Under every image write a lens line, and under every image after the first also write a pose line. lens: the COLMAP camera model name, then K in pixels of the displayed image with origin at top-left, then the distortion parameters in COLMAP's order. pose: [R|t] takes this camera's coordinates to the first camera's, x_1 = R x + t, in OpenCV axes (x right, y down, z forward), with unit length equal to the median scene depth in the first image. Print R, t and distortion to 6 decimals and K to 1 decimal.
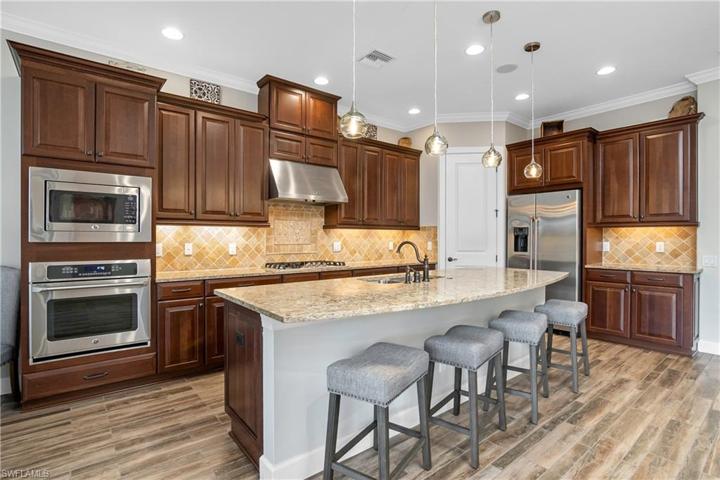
lens RADIAL K [[355.4, 0, 362.8], [0, 355.4, 237.4], [0, 0, 1]] dist [-0.000650, 0.000518]
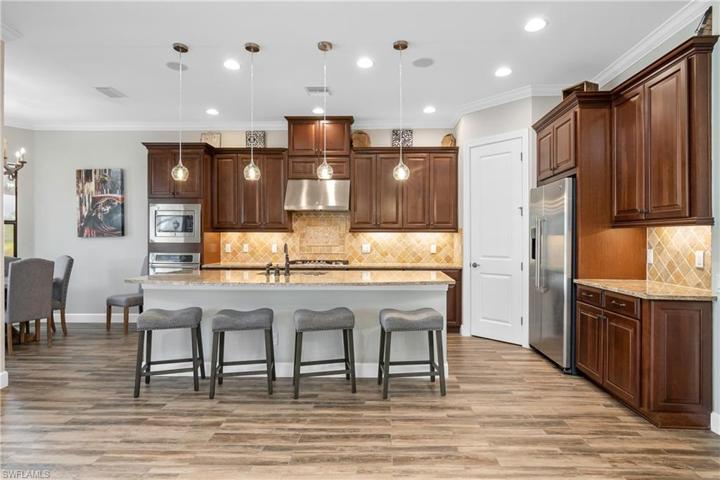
lens RADIAL K [[399.6, 0, 387.2], [0, 399.6, 248.1], [0, 0, 1]] dist [0.014781, 0.005536]
pose [[0.758251, 0.018158, -0.651710, 0.995437], [-0.001303, 0.999652, 0.026337, -0.010347], [0.651961, -0.019121, 0.758011, 0.120020]]
